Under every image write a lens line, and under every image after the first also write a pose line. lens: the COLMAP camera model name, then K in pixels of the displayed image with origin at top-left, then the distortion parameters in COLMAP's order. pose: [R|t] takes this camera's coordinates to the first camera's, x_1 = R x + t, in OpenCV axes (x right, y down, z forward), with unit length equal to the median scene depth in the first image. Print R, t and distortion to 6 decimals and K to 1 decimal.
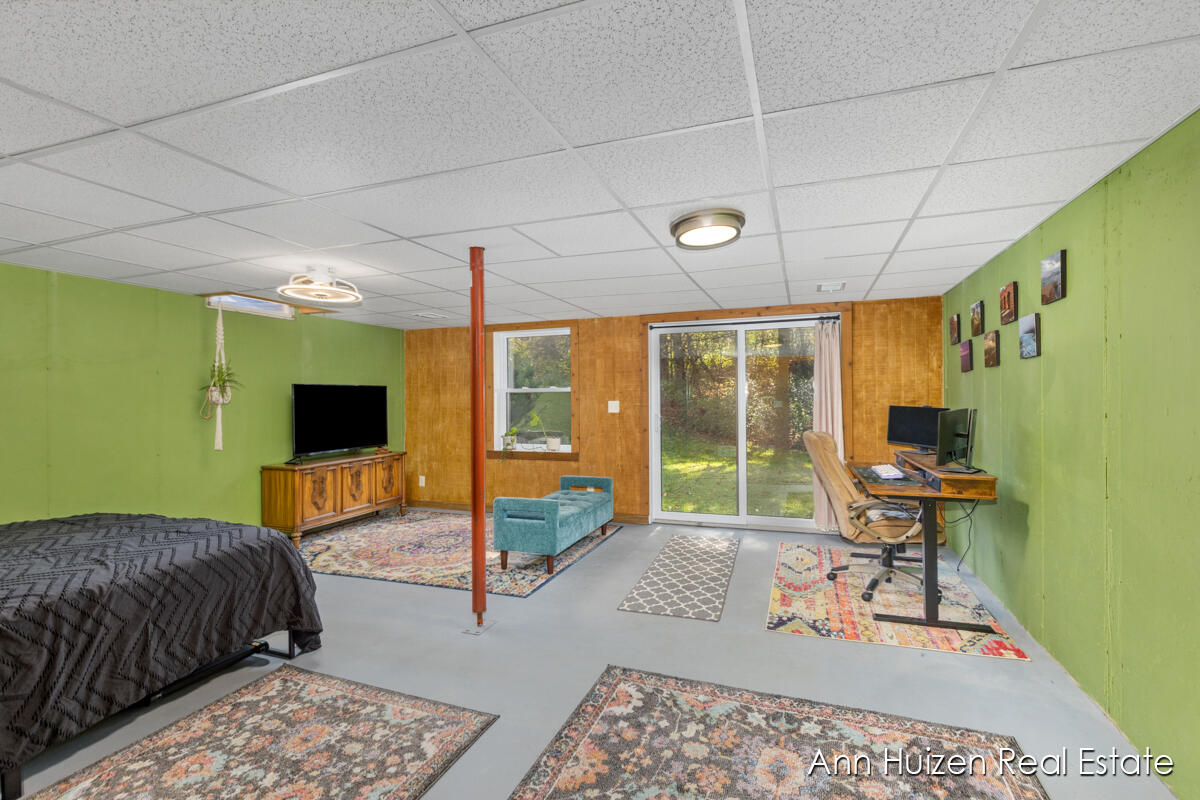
lens RADIAL K [[547.4, 0, 605.9], [0, 547.4, 396.6], [0, 0, 1]] dist [0.003353, -0.002087]
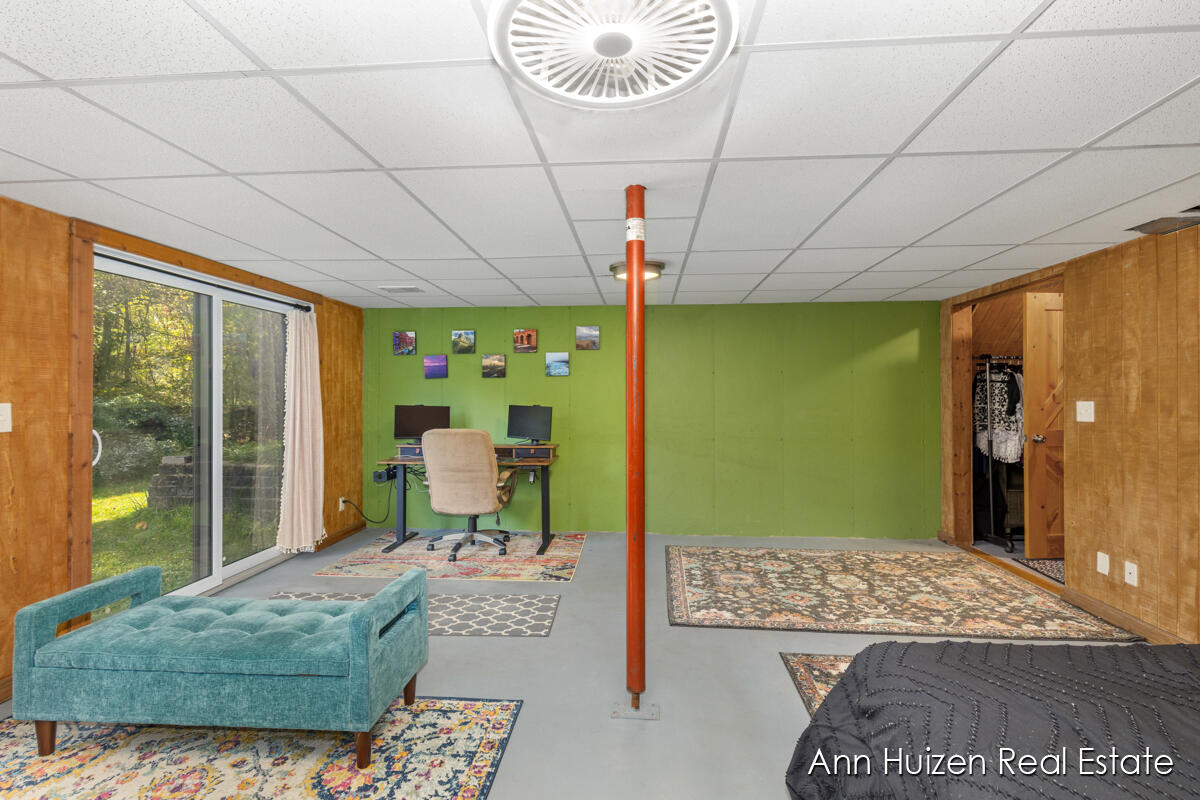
lens RADIAL K [[547.4, 0, 606.6], [0, 547.4, 398.8], [0, 0, 1]] dist [0.003353, -0.002087]
pose [[-0.289176, 0.005070, 0.957262, -0.854031], [-0.001745, 0.999982, -0.005824, 0.010868], [-0.957274, -0.003355, -0.289162, 1.165250]]
